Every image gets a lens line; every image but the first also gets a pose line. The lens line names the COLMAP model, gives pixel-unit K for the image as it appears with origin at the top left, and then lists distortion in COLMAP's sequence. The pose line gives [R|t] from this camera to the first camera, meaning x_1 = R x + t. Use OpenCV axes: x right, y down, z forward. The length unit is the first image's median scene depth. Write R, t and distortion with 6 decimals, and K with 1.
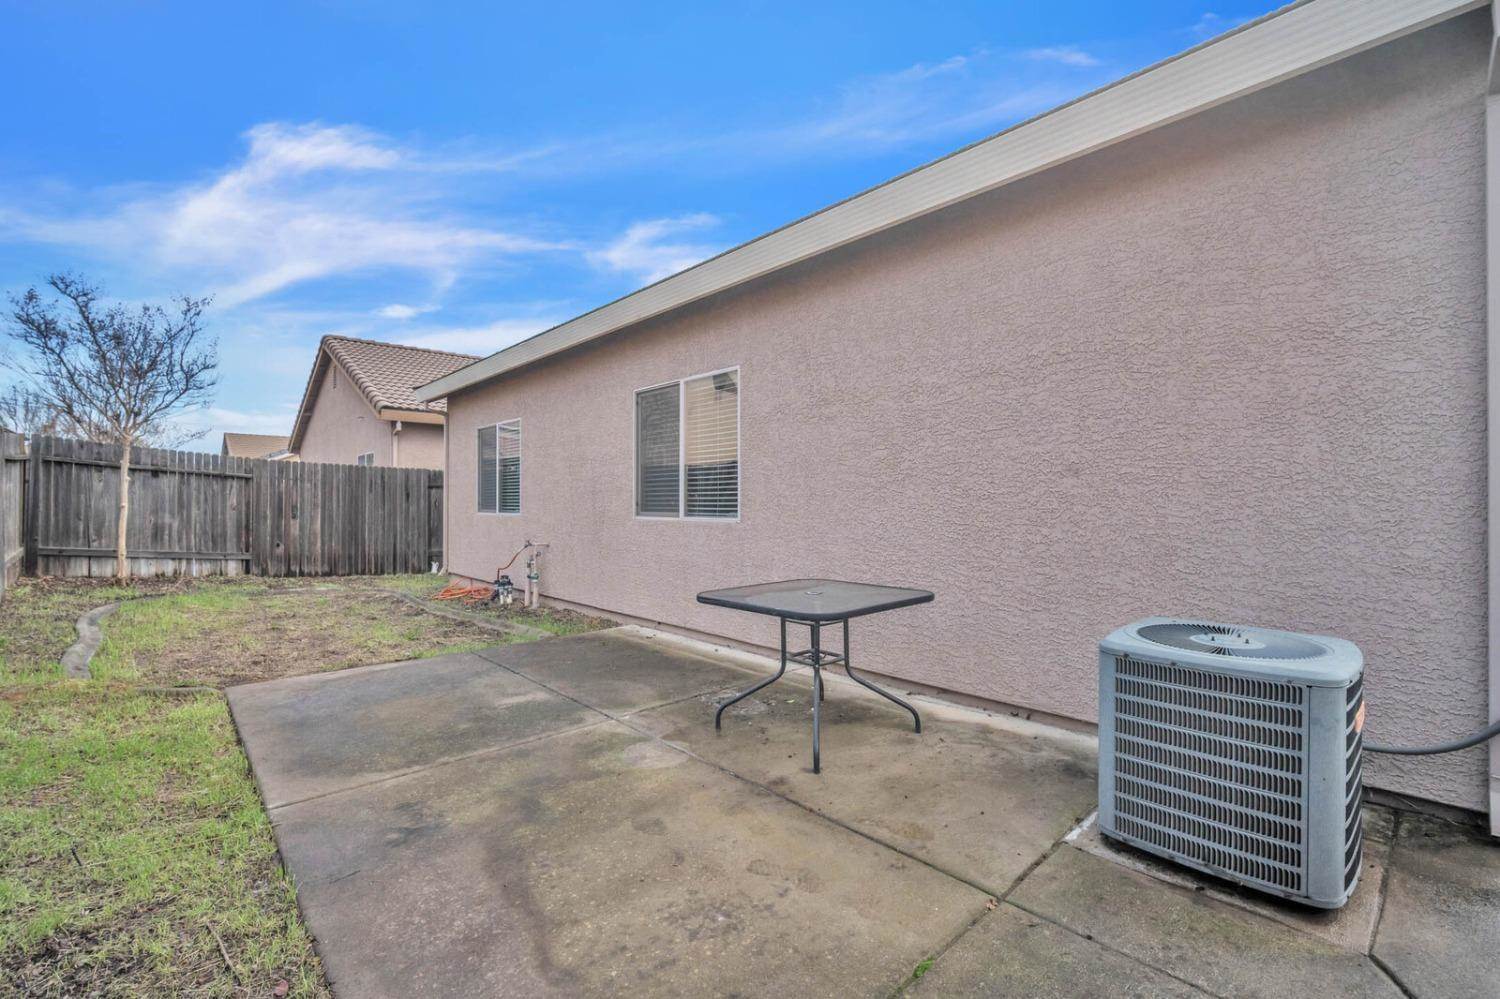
lens RADIAL K [[664.7, 0, 748.4], [0, 664.7, 491.3], [0, 0, 1]] dist [-0.011772, 0.001289]
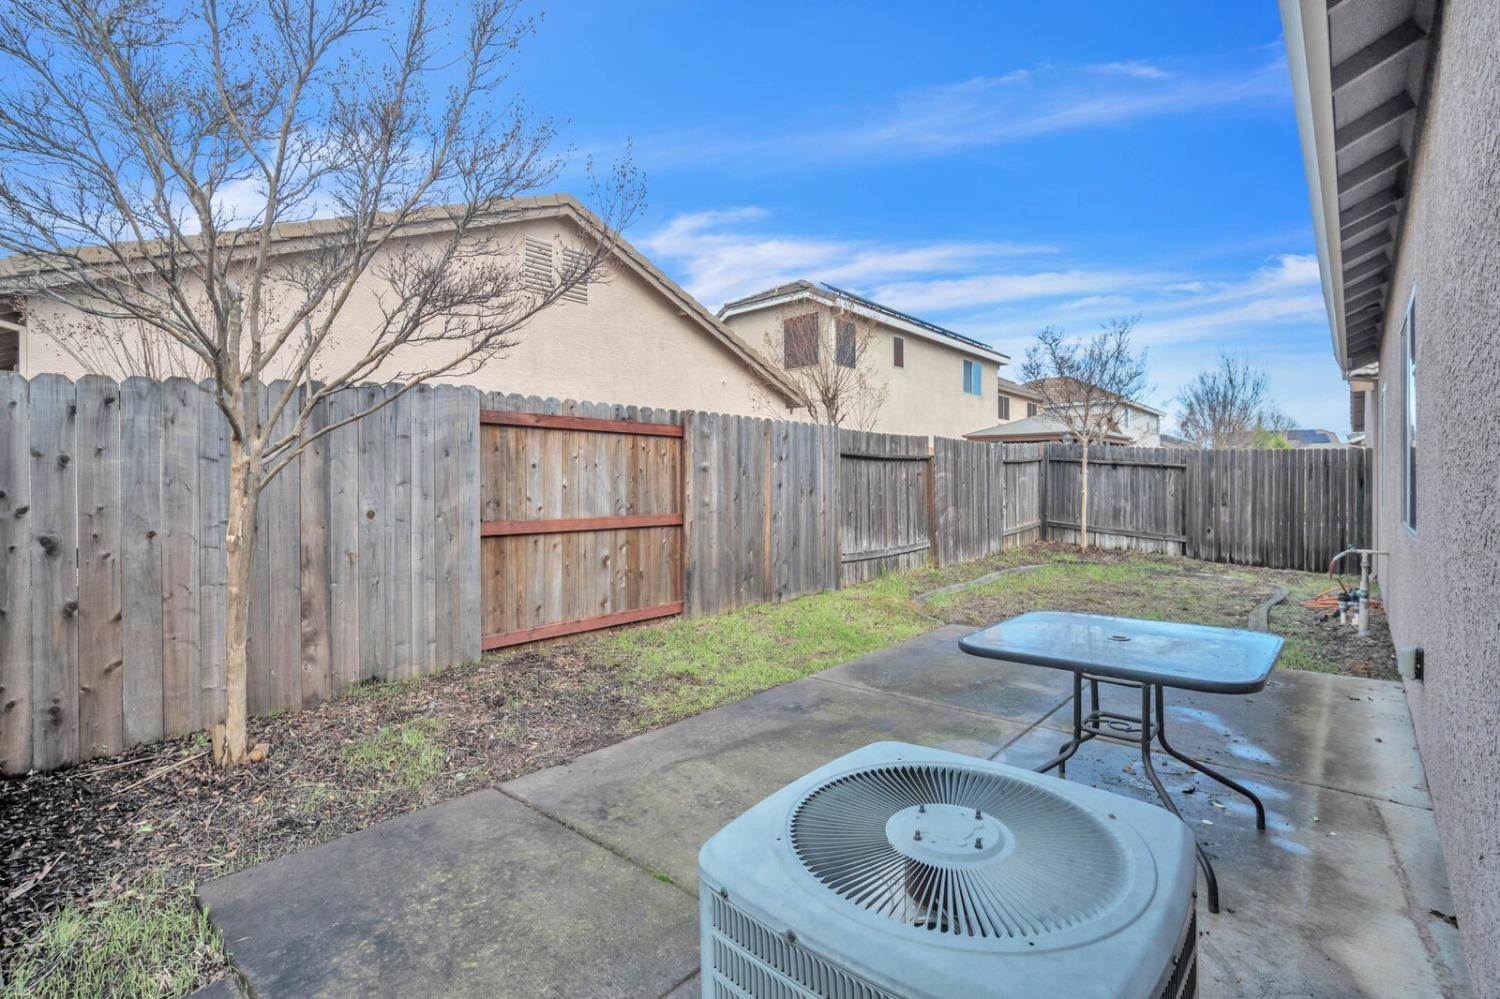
lens RADIAL K [[664.7, 0, 747.4], [0, 664.7, 487.9], [0, 0, 1]] dist [-0.011772, 0.001289]
pose [[0.099122, 0.005852, -0.995058, 0.270466], [0.020041, 0.999768, 0.007876, -0.009867], [0.994873, -0.020722, 0.098982, 0.180227]]
